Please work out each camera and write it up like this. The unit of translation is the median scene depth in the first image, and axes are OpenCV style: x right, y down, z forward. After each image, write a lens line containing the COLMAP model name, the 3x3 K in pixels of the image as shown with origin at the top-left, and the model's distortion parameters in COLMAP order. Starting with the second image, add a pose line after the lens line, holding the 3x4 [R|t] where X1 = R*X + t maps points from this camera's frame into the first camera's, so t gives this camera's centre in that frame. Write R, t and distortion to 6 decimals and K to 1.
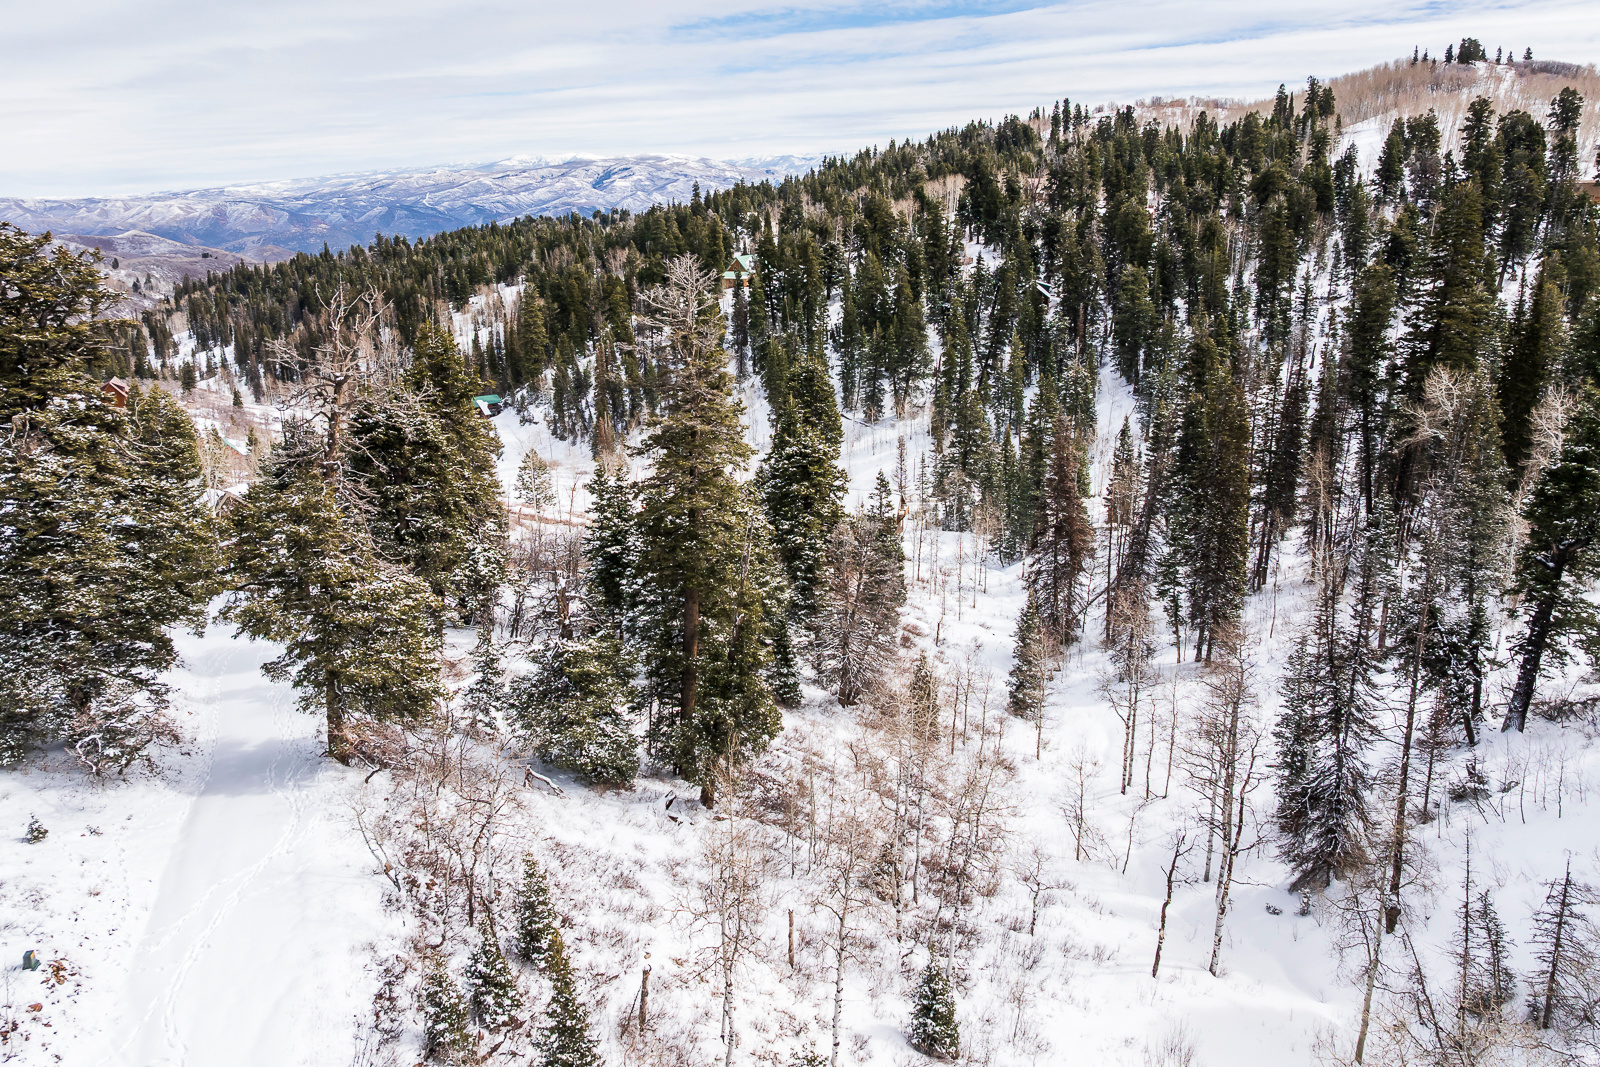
lens RADIAL K [[1123.0, 0, 808.1], [0, 1123.0, 471.1], [0, 0, 1]] dist [-0.047278, -0.004925]
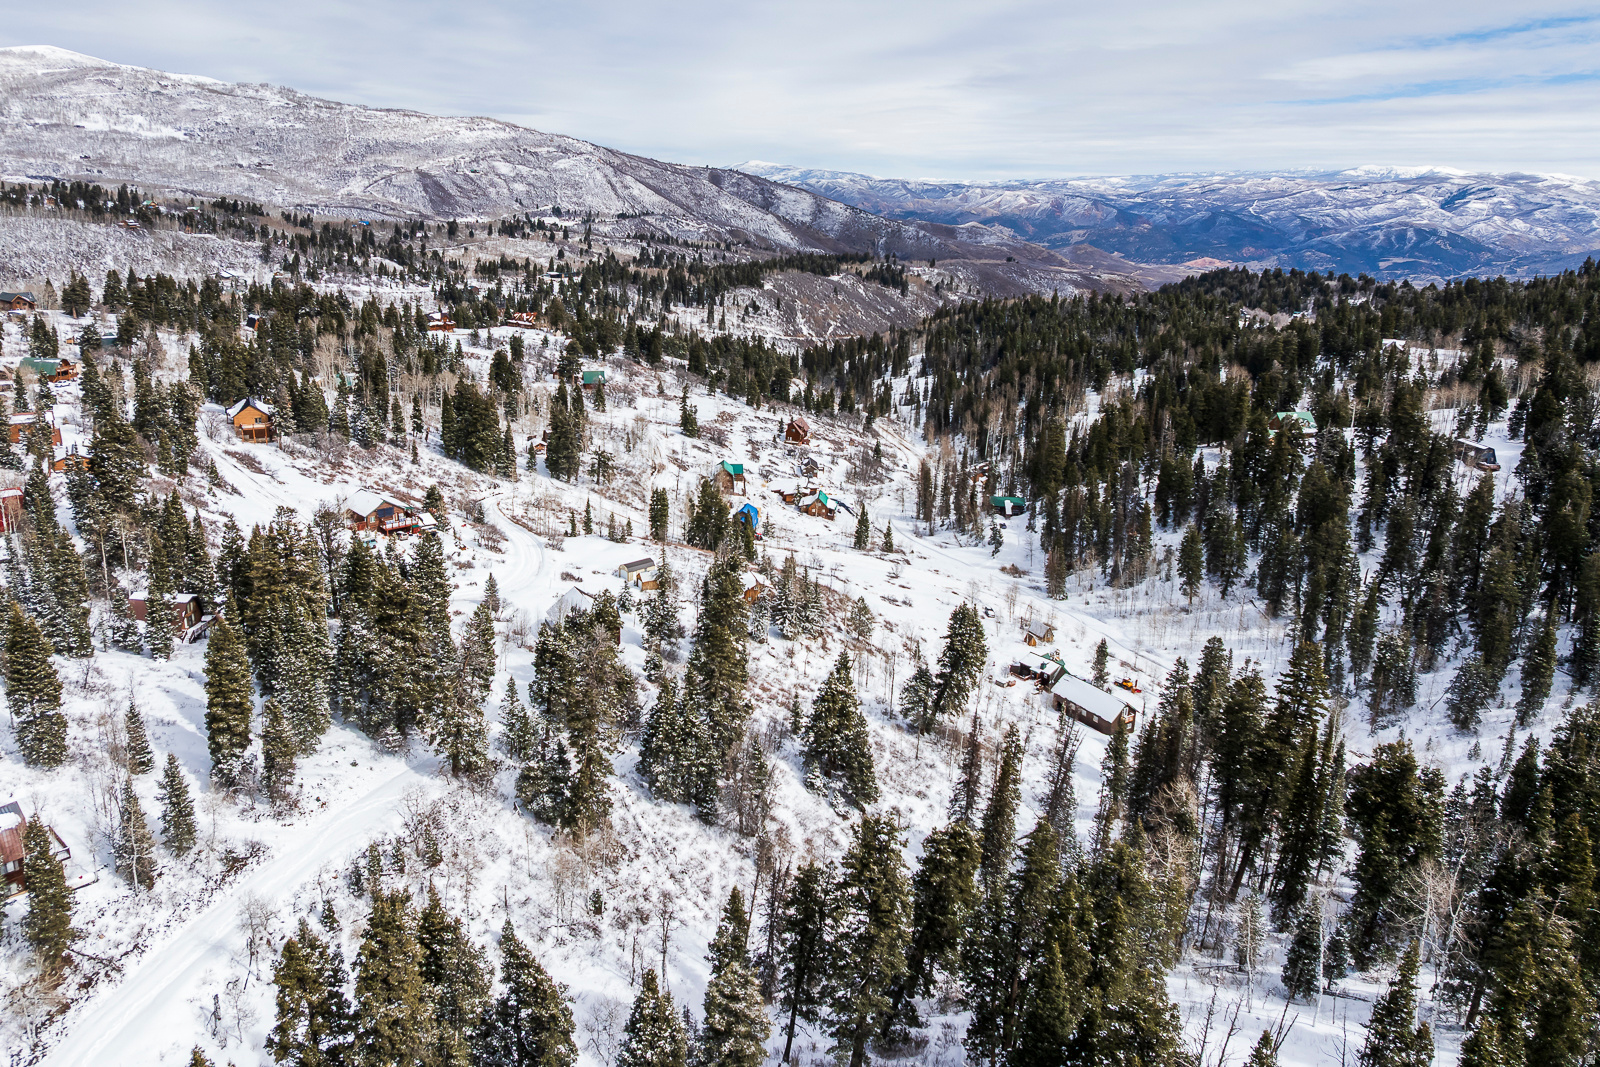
lens RADIAL K [[1112.8, 0, 803.1], [0, 1112.8, 480.3], [0, 0, 1]] dist [-0.032388, -0.001365]
pose [[0.762265, 0.210267, -0.612160, 0.292088], [-0.205667, 0.975432, 0.078948, -0.139528], [0.613721, 0.065722, 0.786783, -0.115992]]
